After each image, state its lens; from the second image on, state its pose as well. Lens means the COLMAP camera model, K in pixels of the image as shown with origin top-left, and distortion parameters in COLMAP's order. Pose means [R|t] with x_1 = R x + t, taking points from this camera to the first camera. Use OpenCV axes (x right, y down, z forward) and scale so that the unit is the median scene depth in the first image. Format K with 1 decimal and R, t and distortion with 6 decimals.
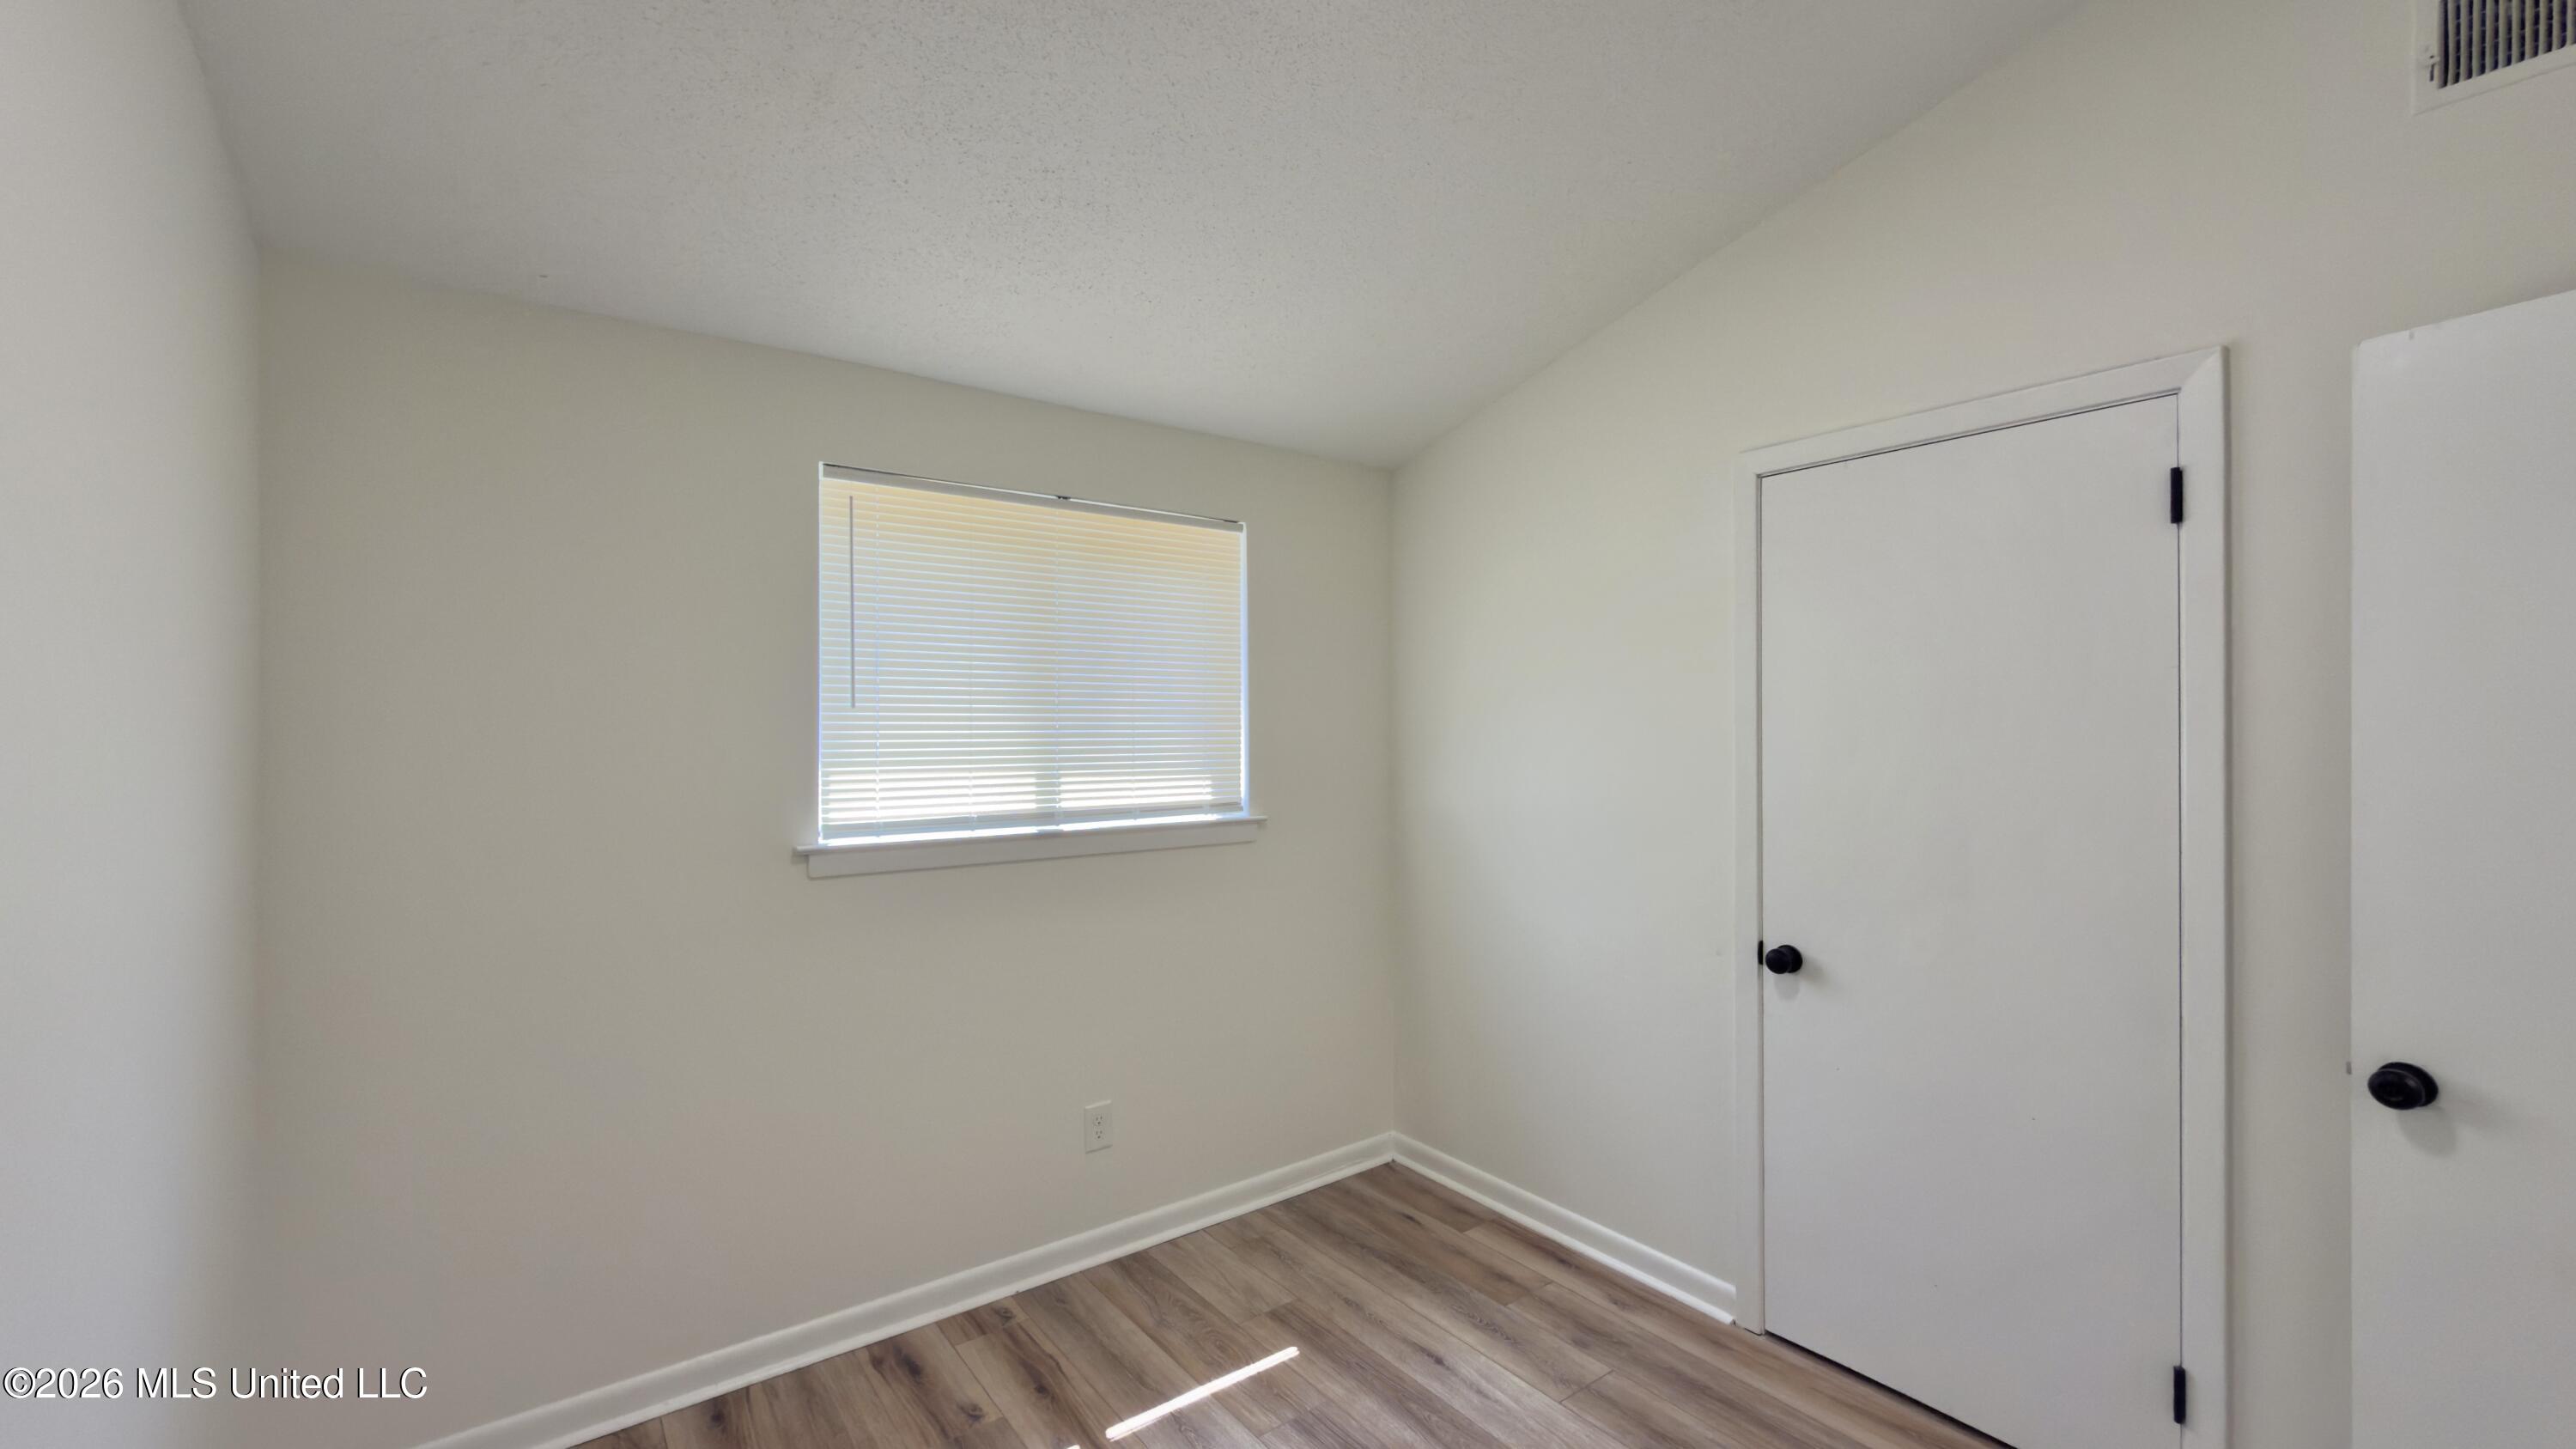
lens RADIAL K [[1024.0, 0, 1288.0], [0, 1024.0, 724.5], [0, 0, 1]] dist [-0.001812, -0.000091]
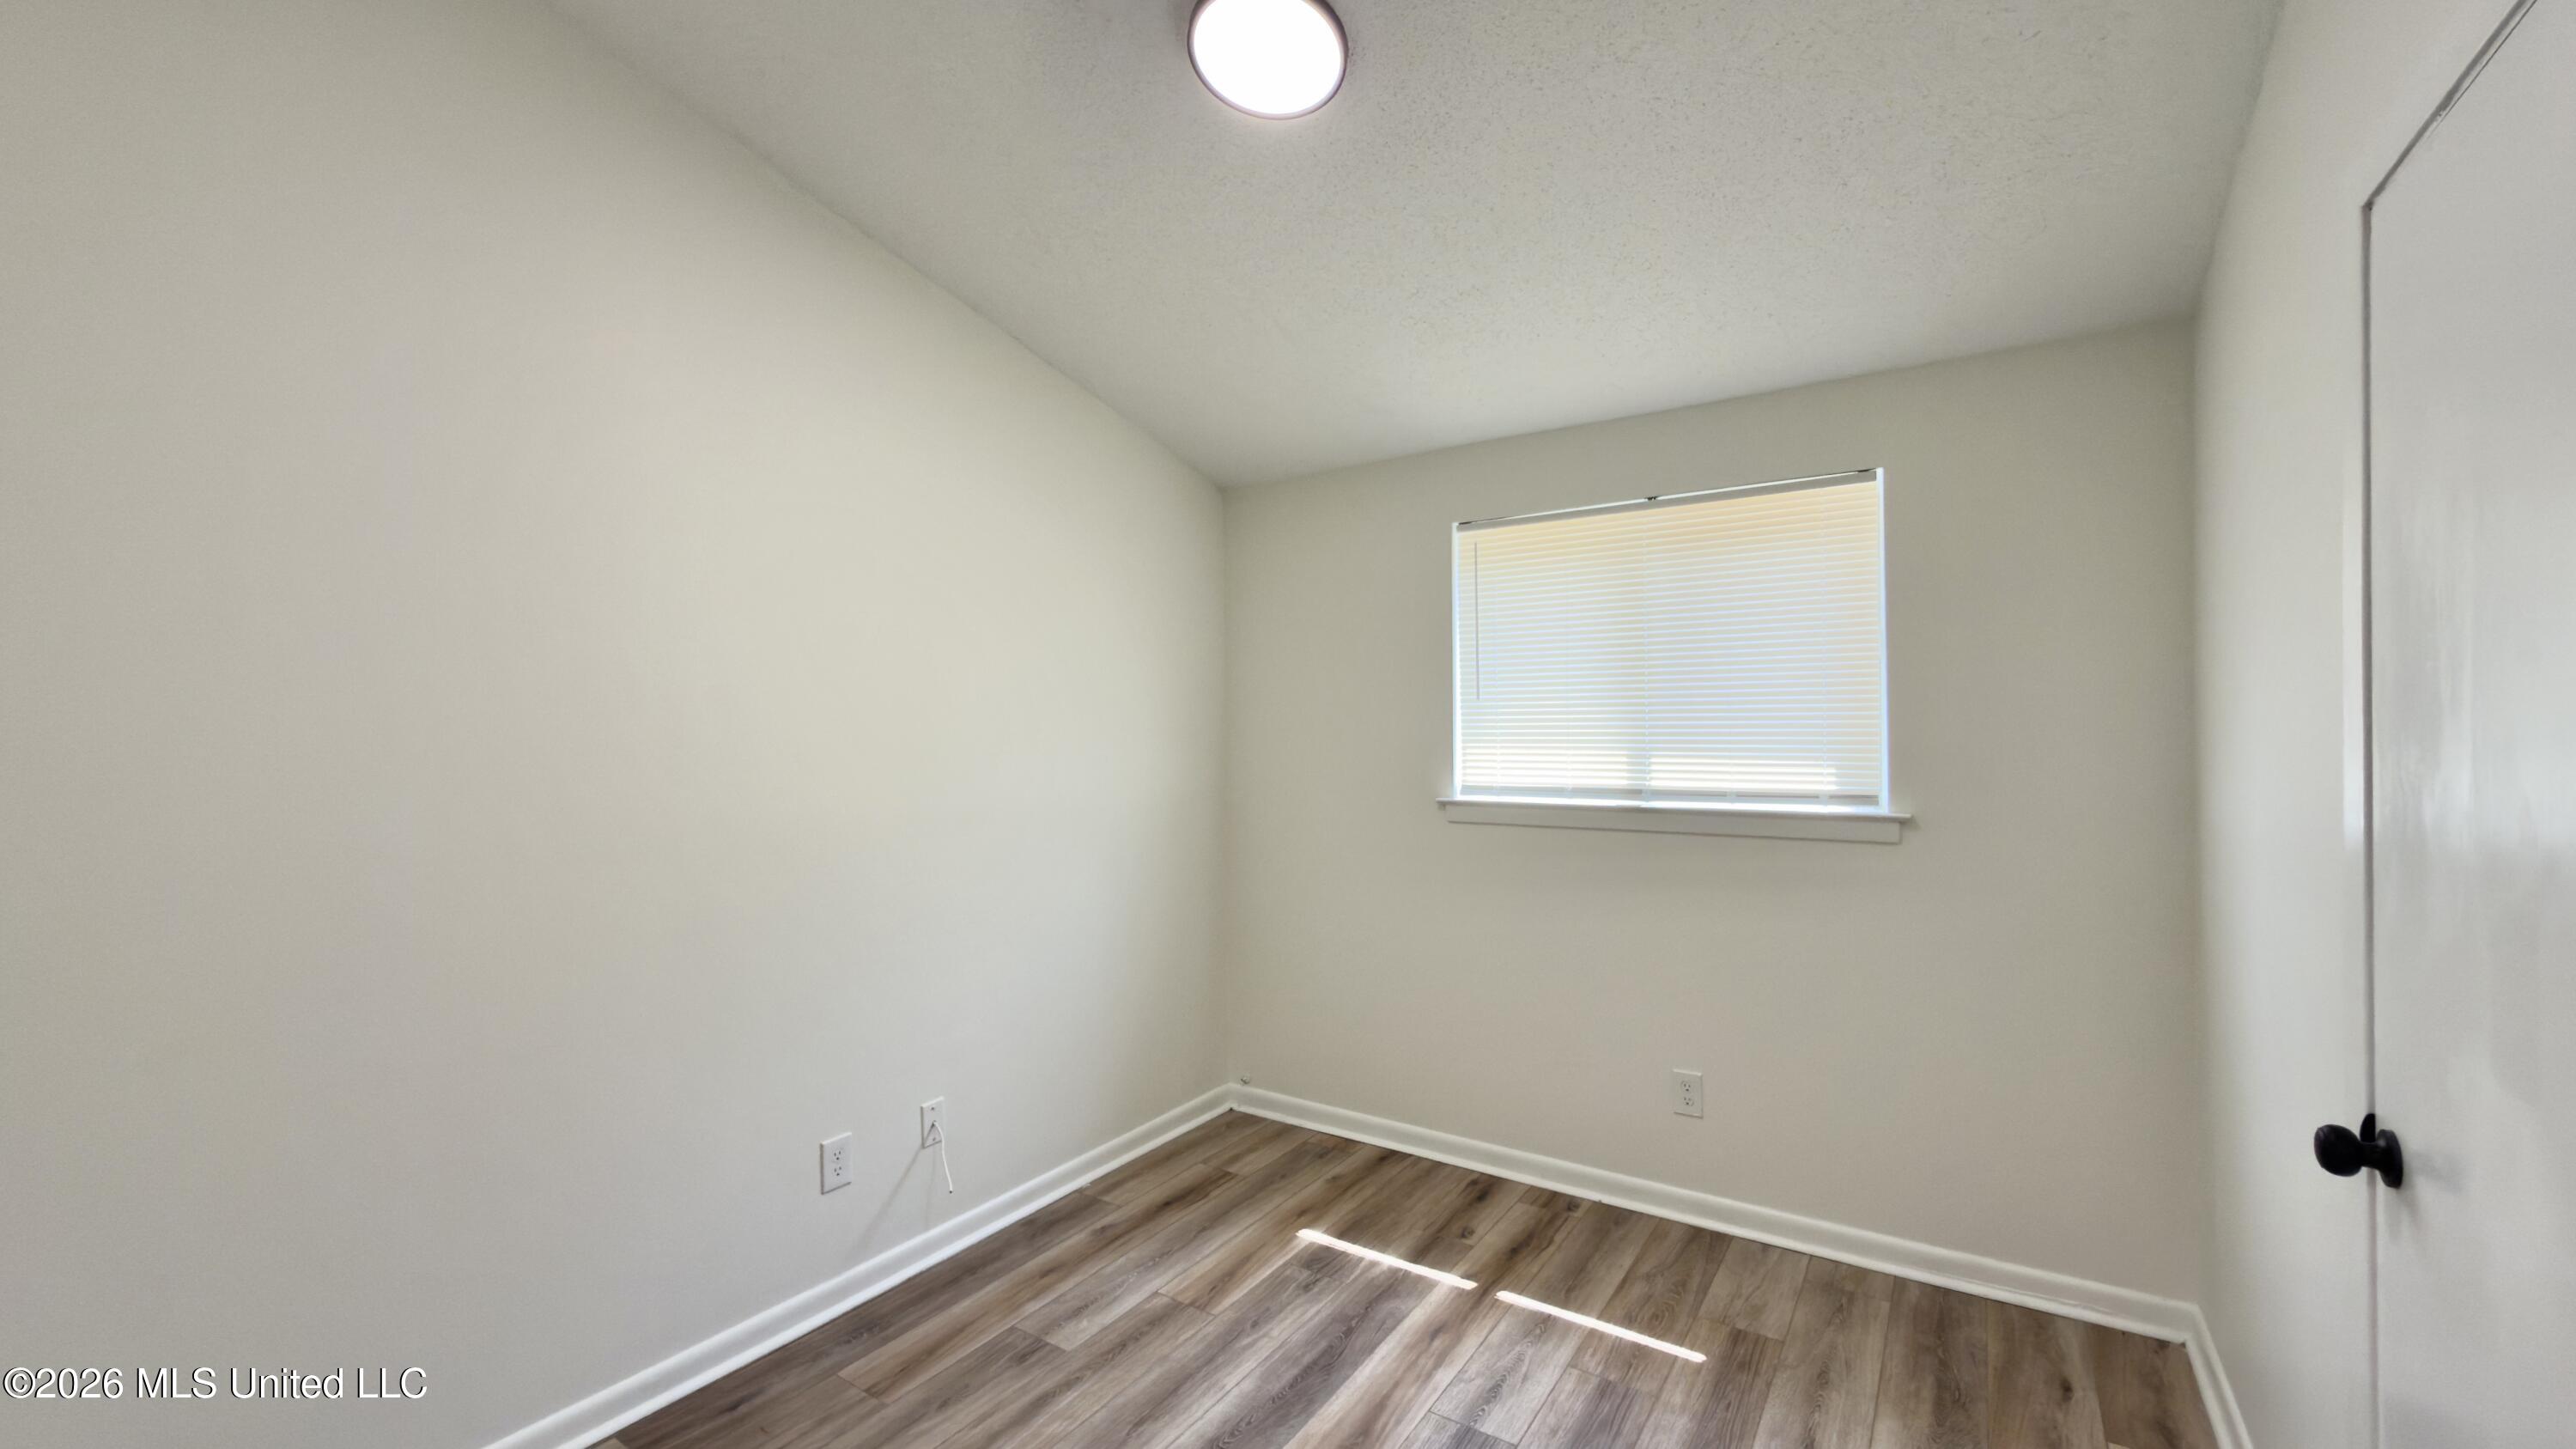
lens RADIAL K [[1024.0, 0, 1288.0], [0, 1024.0, 724.5], [0, 0, 1]] dist [-0.001812, -0.000091]
pose [[0.335666, 0.002859, -0.941977, 0.700971], [0.012483, 0.999894, 0.007482, 0.003892], [0.941898, -0.014270, 0.335595, 0.287797]]
